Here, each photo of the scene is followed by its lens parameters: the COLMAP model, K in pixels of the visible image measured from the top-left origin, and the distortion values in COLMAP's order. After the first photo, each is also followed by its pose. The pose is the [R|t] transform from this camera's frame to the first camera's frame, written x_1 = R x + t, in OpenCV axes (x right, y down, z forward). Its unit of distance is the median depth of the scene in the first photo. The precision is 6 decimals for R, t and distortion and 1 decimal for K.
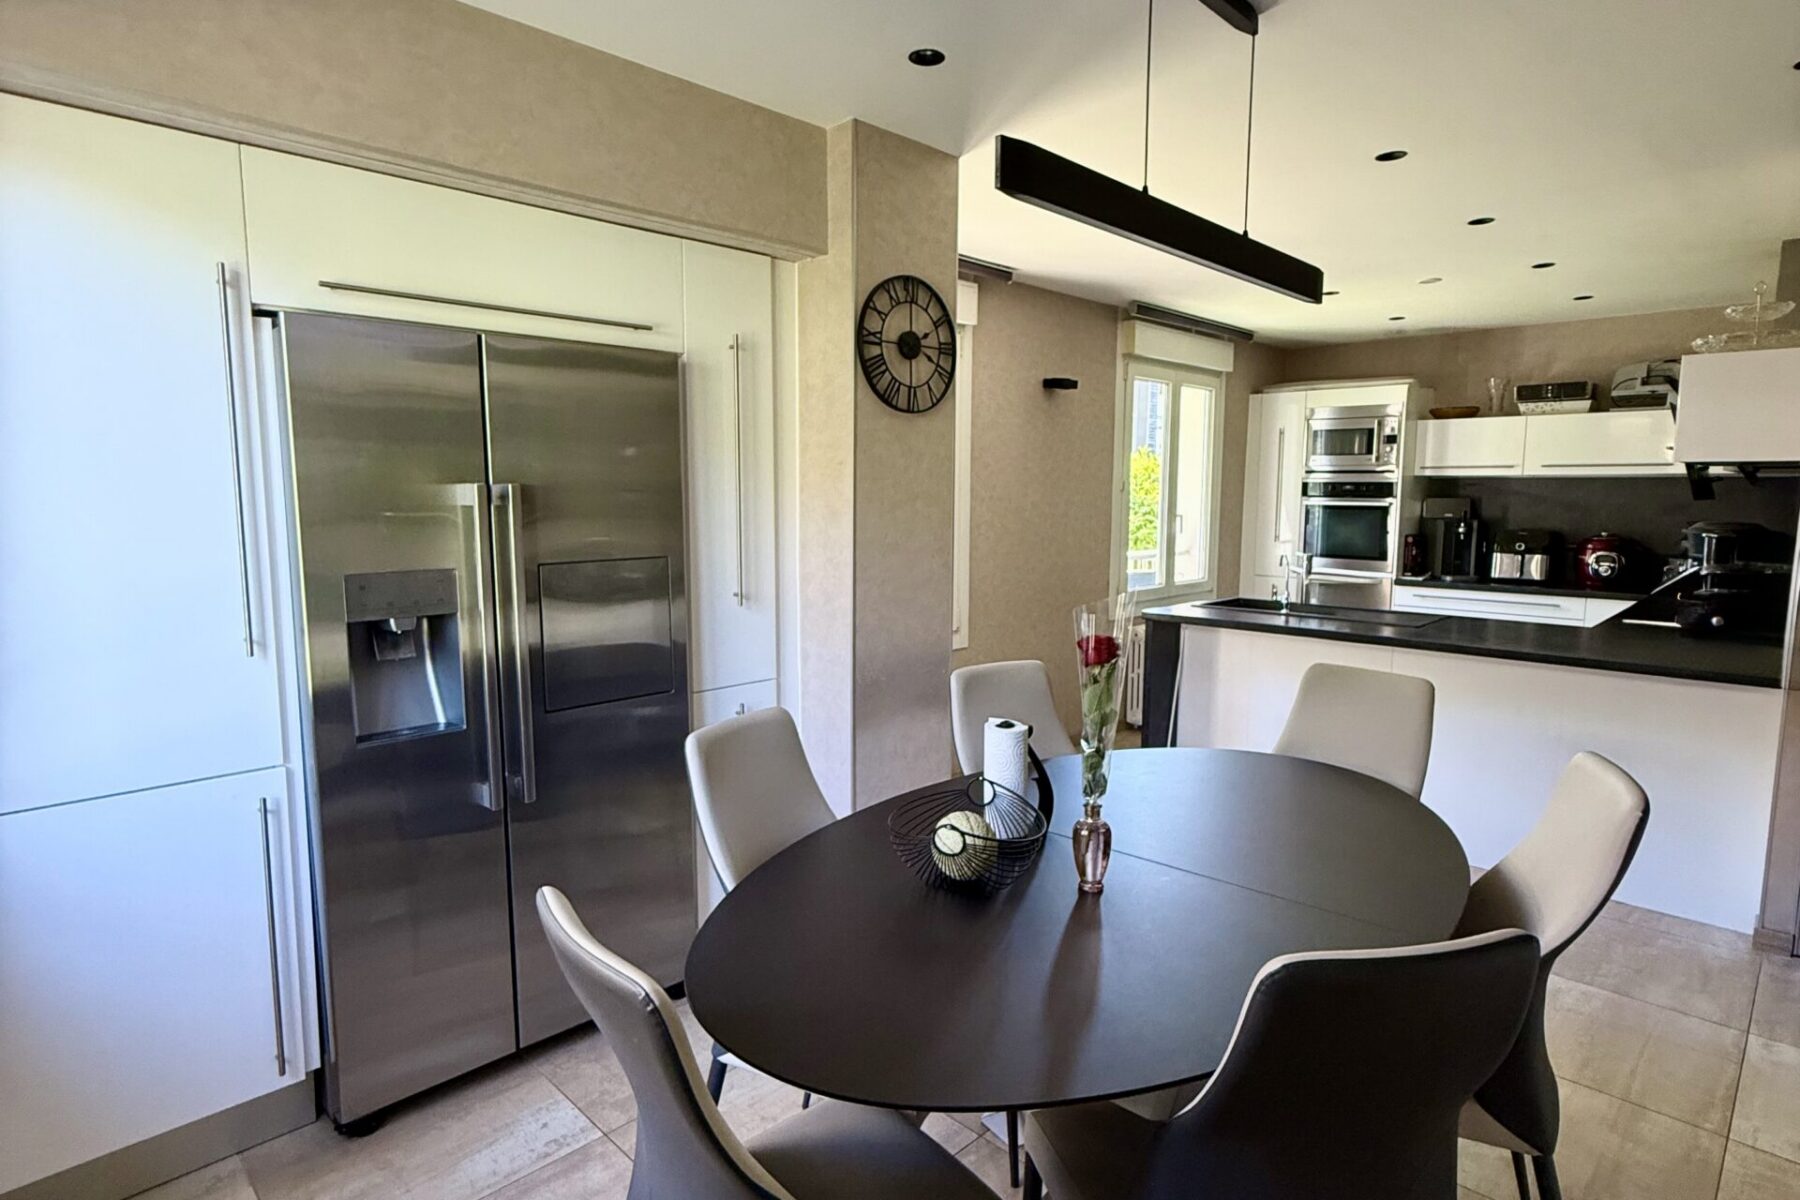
lens RADIAL K [[960.9, 0, 901.2], [0, 960.9, 599.9], [0, 0, 1]] dist [-0.002343, -0.000026]
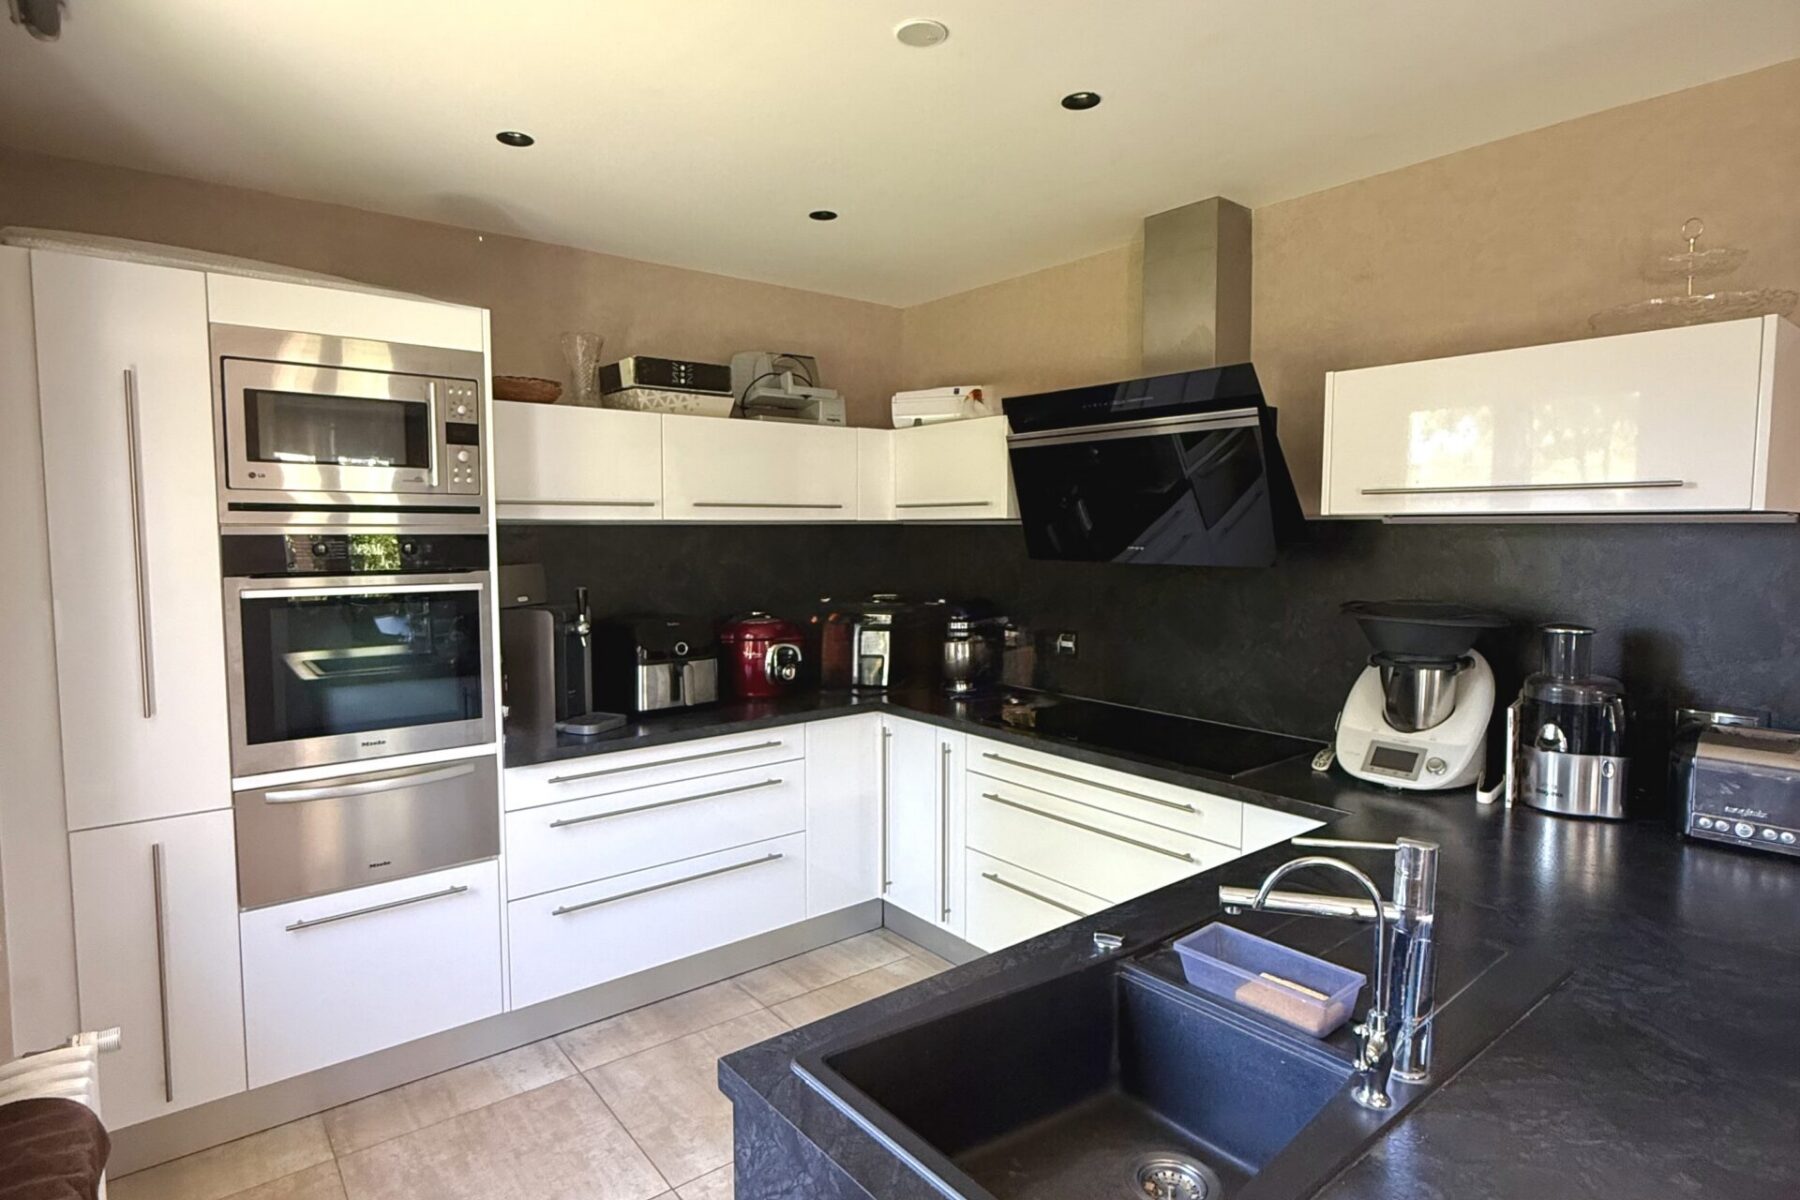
lens RADIAL K [[960.9, 0, 901.1], [0, 960.9, 596.3], [0, 0, 1]] dist [-0.002343, -0.000026]
pose [[0.119170, -0.074222, 0.990096, 0.114421], [0.112988, 0.991738, 0.060746, -0.103717], [-0.986424, 0.104630, 0.126572, 0.793068]]
